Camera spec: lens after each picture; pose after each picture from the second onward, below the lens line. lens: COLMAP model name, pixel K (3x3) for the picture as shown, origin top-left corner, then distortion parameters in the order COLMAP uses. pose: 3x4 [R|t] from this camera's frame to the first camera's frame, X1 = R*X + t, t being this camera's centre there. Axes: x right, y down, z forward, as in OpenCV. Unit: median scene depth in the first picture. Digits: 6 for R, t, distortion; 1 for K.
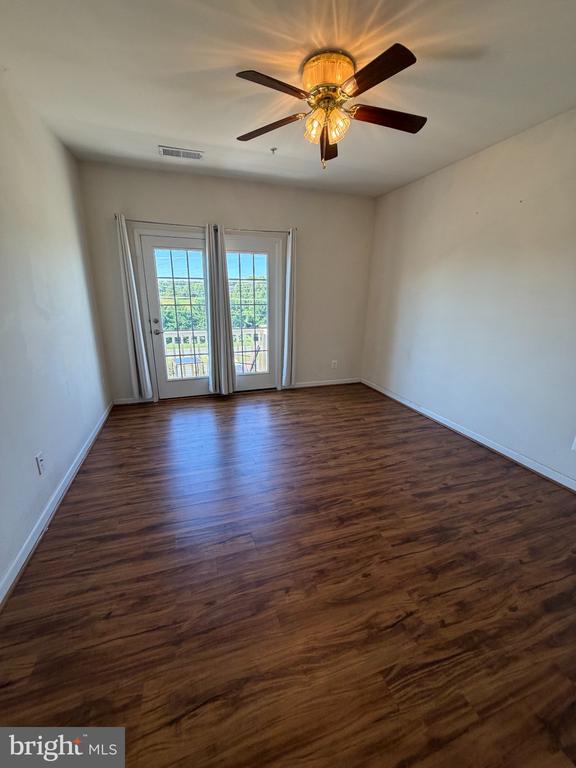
lens RADIAL K [[305.3, 0, 288.2], [0, 305.3, 381.8], [0, 0, 1]] dist [-0.001160, 0.000379]
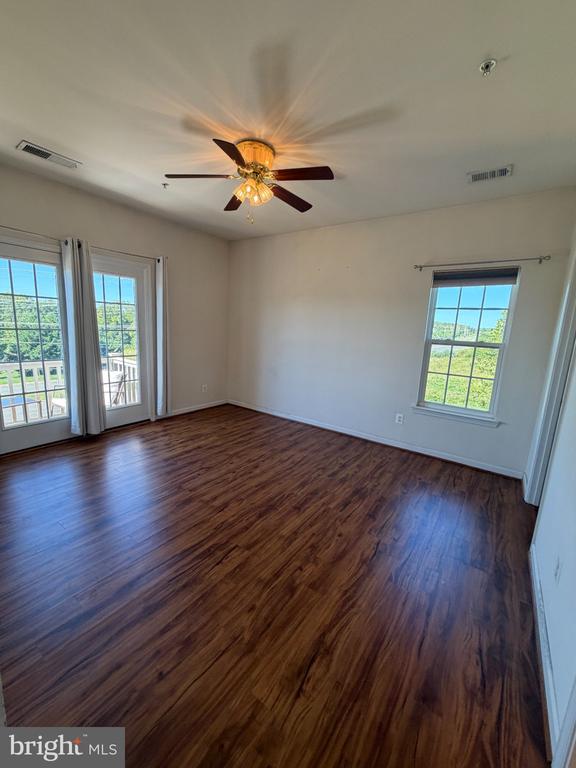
lens RADIAL K [[305.3, 0, 288.2], [0, 305.3, 381.8], [0, 0, 1]] dist [-0.001160, 0.000379]
pose [[0.812242, -0.079353, 0.577898, -0.361311], [0.129546, 0.990503, -0.046068, 0.006890], [-0.568754, 0.112283, 0.814807, -0.010323]]
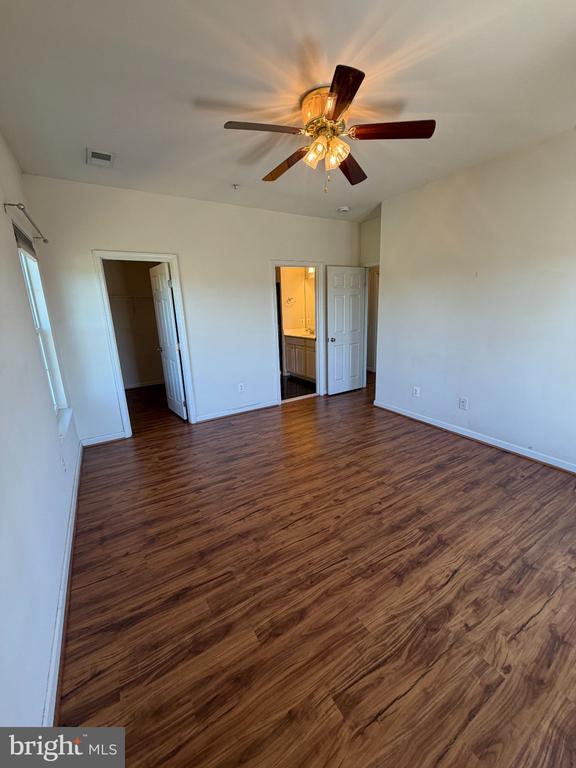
lens RADIAL K [[305.3, 0, 288.2], [0, 305.3, 381.8], [0, 0, 1]] dist [-0.001160, 0.000379]
pose [[-0.976555, 0.069520, -0.203732, 0.339611], [-0.042578, 0.865341, 0.499372, -0.448184], [0.211013, 0.496339, -0.842093, 1.487336]]
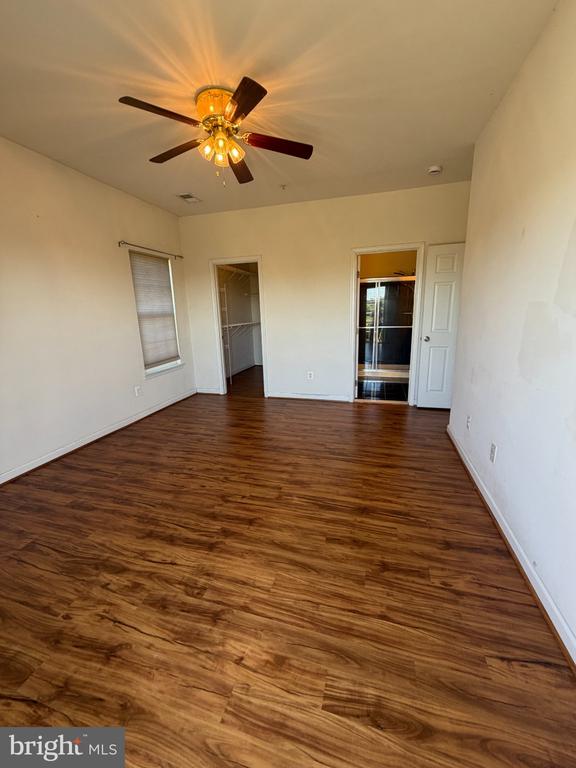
lens RADIAL K [[300.5, 0, 288.0], [0, 300.5, 397.9], [0, 0, 1]] dist [-0.001818, -0.000127]
pose [[-0.819037, -0.154670, 0.552499, -0.523567], [0.176290, 0.848549, 0.498884, -0.356717], [-0.545985, 0.506005, -0.667727, 1.339971]]
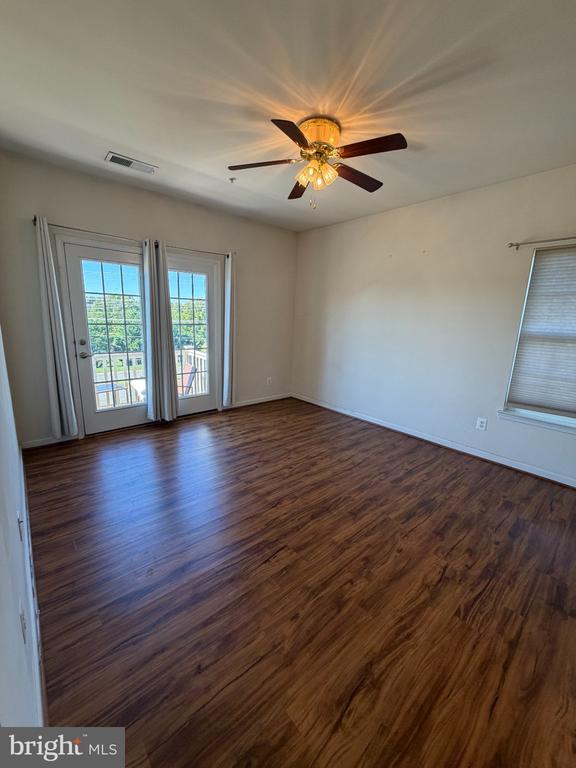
lens RADIAL K [[305.3, 0, 288.2], [0, 305.3, 381.8], [0, 0, 1]] dist [-0.001160, 0.000379]
pose [[0.923016, -0.062393, 0.379670, -0.312982], [0.087895, 0.994865, -0.050189, 0.003575], [-0.374588, 0.079697, 0.923760, 0.011850]]
